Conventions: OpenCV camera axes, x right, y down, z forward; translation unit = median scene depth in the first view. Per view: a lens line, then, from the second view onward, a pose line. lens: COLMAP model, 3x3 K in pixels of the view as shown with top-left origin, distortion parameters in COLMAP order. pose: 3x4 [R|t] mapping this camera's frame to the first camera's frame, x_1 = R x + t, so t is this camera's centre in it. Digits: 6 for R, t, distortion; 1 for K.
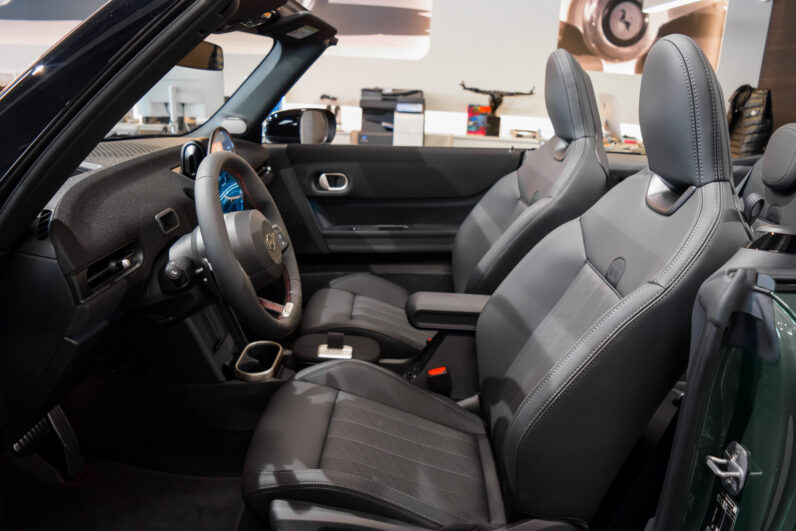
lens RADIAL K [[620.8, 0, 392.4], [0, 620.8, 268.0], [0, 0, 1]] dist [-0.094217, 0.016930]
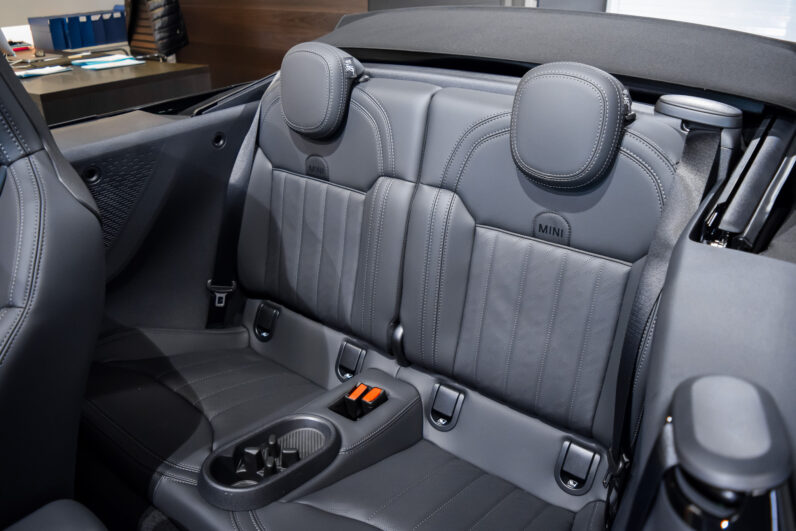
lens RADIAL K [[620.8, 0, 394.4], [0, 620.8, 267.2], [0, 0, 1]] dist [-0.094217, 0.016930]
pose [[0.598371, -0.407221, 0.690017, 0.031936], [0.266474, 0.913330, 0.307930, -0.054253], [-0.755608, -0.000385, 0.655023, 0.120661]]
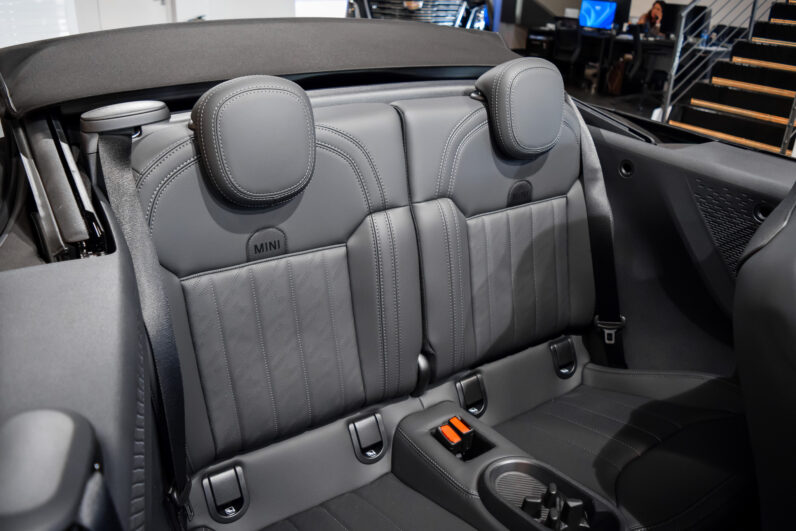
lens RADIAL K [[638.9, 0, 419.3], [0, 638.9, 244.1], [0, 0, 1]] dist [-0.074030, -0.009569]
pose [[-0.586132, -0.379698, 0.715737, 0.037715], [0.166633, 0.808013, 0.565110, -0.115718], [-0.792895, 0.450494, -0.410332, 0.326885]]
